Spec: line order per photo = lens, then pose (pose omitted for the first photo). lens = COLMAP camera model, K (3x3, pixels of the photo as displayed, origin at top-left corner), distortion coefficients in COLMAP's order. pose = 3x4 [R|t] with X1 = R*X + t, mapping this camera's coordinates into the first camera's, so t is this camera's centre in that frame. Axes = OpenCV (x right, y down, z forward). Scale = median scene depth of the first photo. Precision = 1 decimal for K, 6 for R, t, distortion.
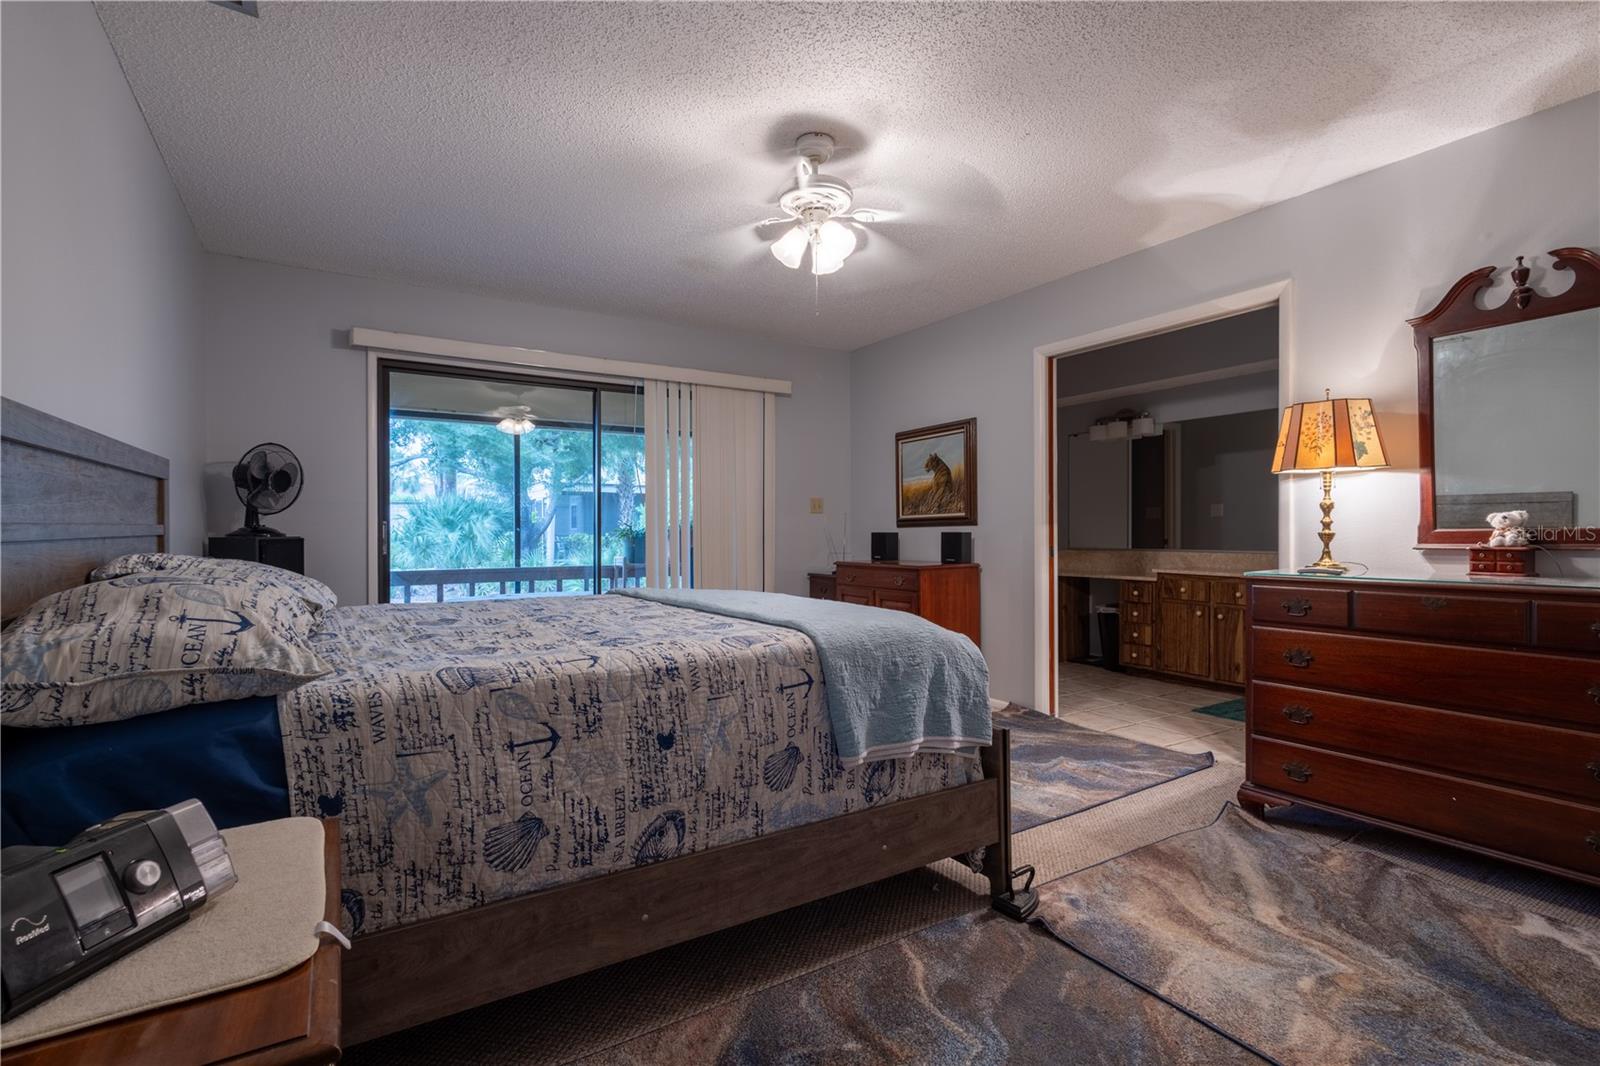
lens RADIAL K [[740.1, 0, 800.0], [0, 740.1, 533.0], [0, 0, 1]] dist [0.009429, 0.000263]
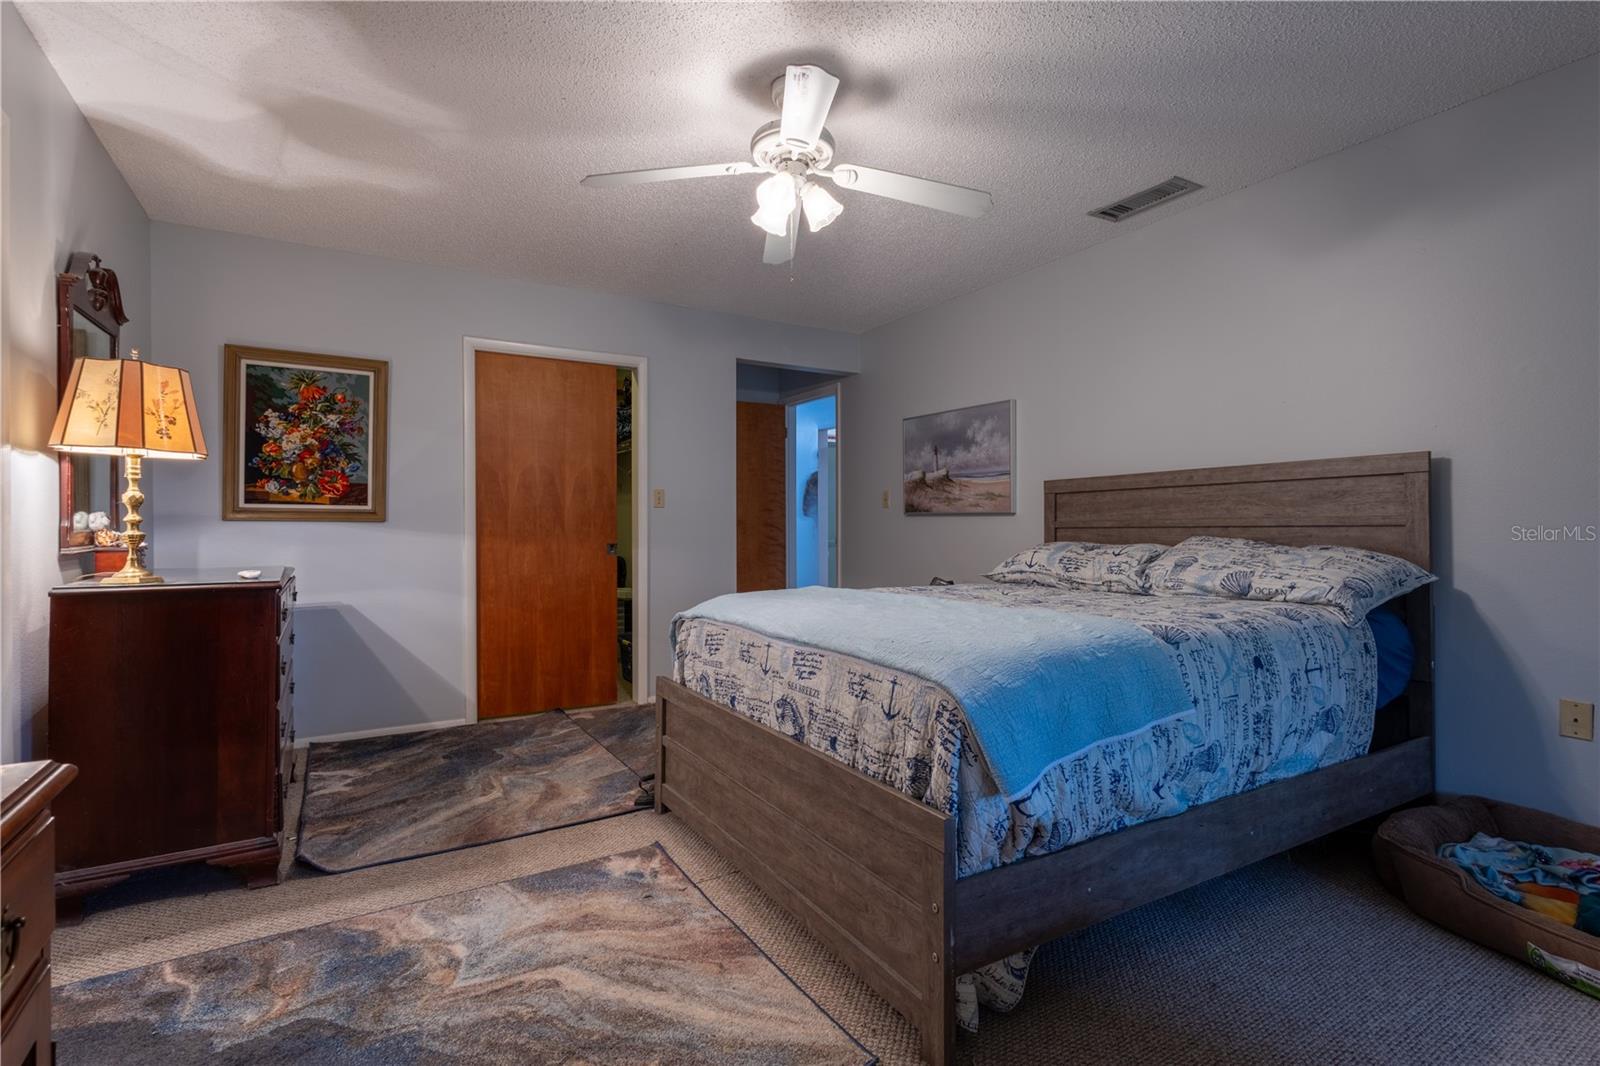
lens RADIAL K [[740.1, 0, 800.0], [0, 740.1, 533.0], [0, 0, 1]] dist [0.009429, 0.000263]
pose [[-0.999939, 0.010777, 0.002307, 0.019210], [0.010786, 0.999934, 0.004033, 0.004129], [-0.002263, 0.004058, -0.999989, 2.416659]]
